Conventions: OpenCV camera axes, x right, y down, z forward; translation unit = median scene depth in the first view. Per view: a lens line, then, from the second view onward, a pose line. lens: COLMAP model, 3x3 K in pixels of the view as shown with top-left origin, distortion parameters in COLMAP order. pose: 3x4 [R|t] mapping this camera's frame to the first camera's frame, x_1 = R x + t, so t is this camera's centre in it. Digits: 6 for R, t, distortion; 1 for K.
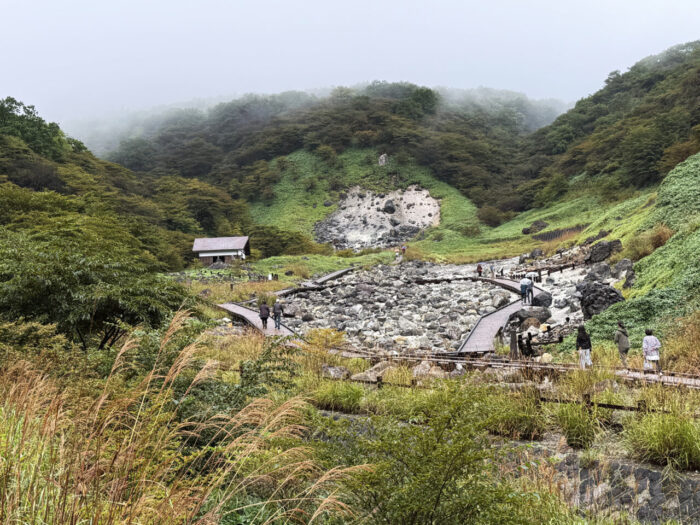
lens RADIAL K [[954.8, 0, 349.6], [0, 954.8, 267.3], [0, 0, 1]] dist [0.089282, 0.000000]
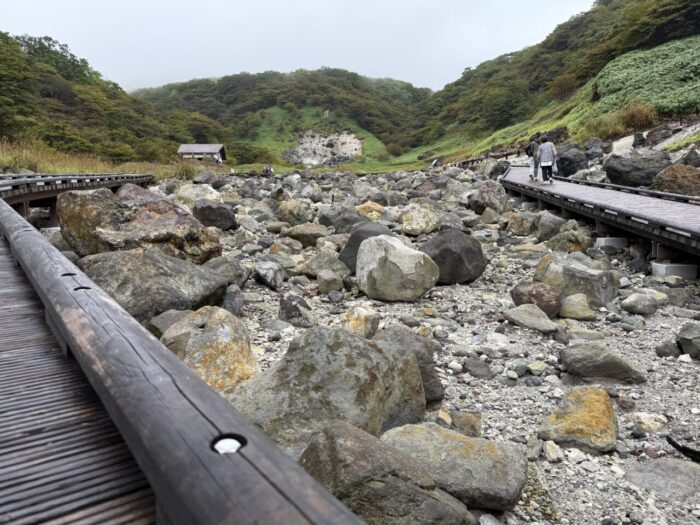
lens RADIAL K [[492.2, 0, 352.9], [0, 492.2, 266.8], [0, 0, 1]] dist [0.082133, -0.003640]
pose [[0.995445, 0.016446, 0.093906, 0.005271], [-0.030558, 0.988080, 0.150879, 0.014168], [-0.090305, -0.153061, 0.984082, 0.162282]]
